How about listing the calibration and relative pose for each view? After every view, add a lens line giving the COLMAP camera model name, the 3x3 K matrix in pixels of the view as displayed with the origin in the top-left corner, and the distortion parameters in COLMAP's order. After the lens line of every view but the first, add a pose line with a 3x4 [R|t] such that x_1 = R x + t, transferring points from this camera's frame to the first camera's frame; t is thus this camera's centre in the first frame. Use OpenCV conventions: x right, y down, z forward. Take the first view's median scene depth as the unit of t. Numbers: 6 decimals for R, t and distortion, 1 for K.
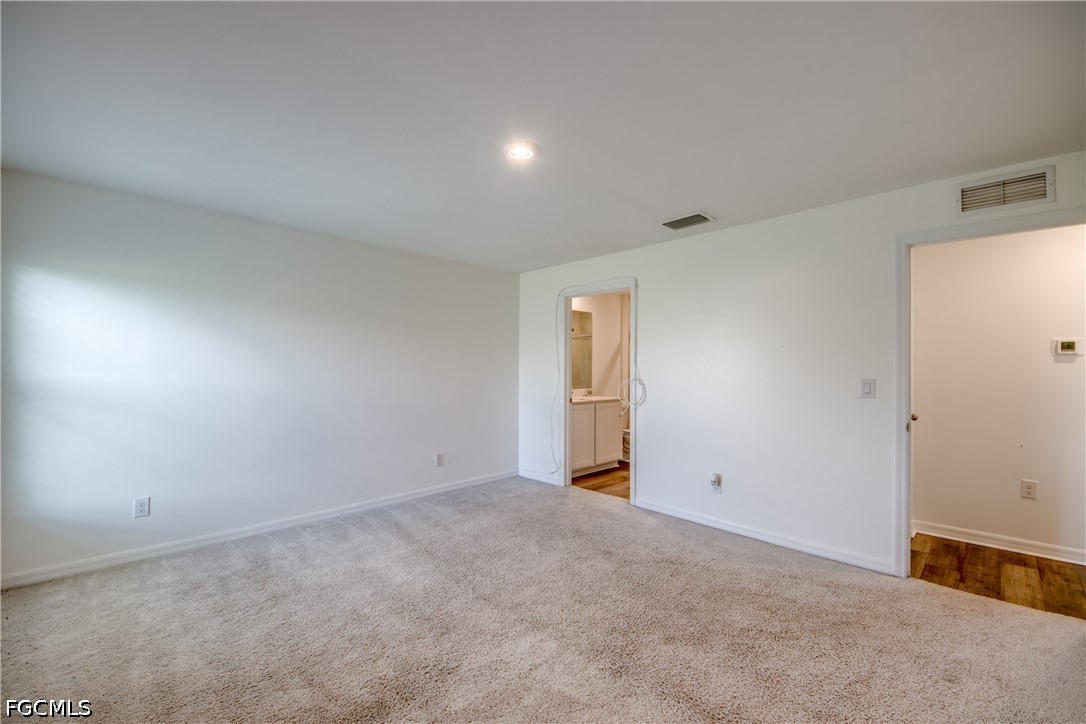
lens RADIAL K [[412.6, 0, 540.7], [0, 412.6, 367.1], [0, 0, 1]] dist [0.024588, -0.017835]
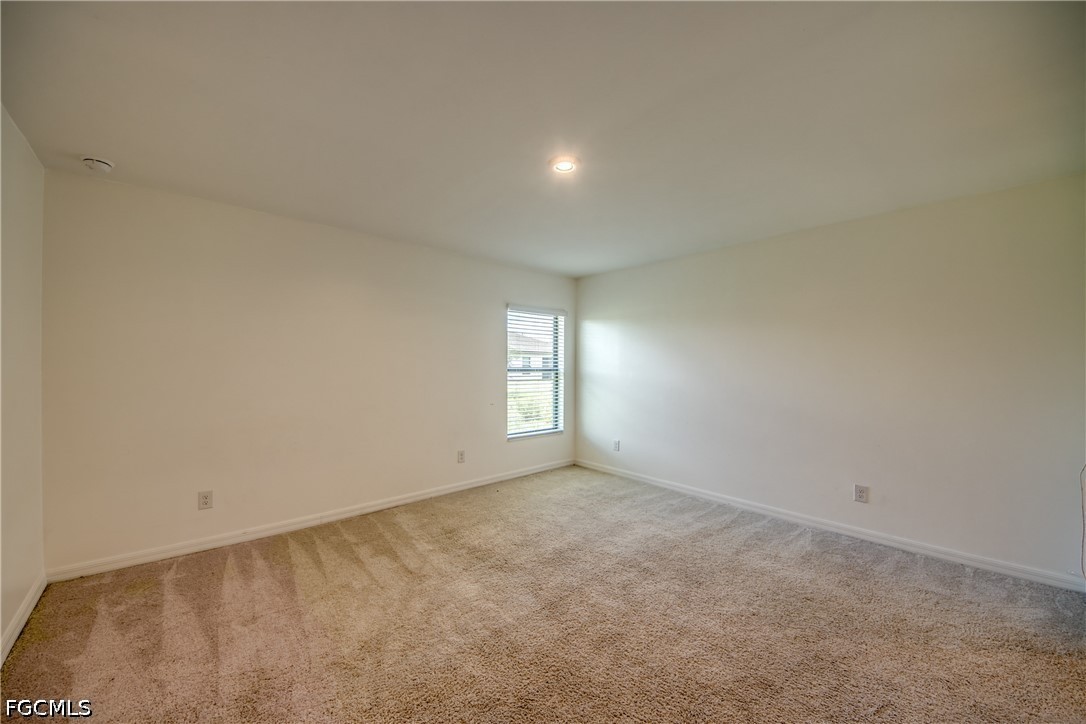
lens RADIAL K [[412.6, 0, 540.7], [0, 412.6, 367.1], [0, 0, 1]] dist [0.024588, -0.017835]
pose [[-0.045626, -0.001771, -0.998957, 0.713035], [0.000968, 0.999998, -0.001817, 0.010512], [0.998958, -0.001050, -0.045624, 0.681373]]
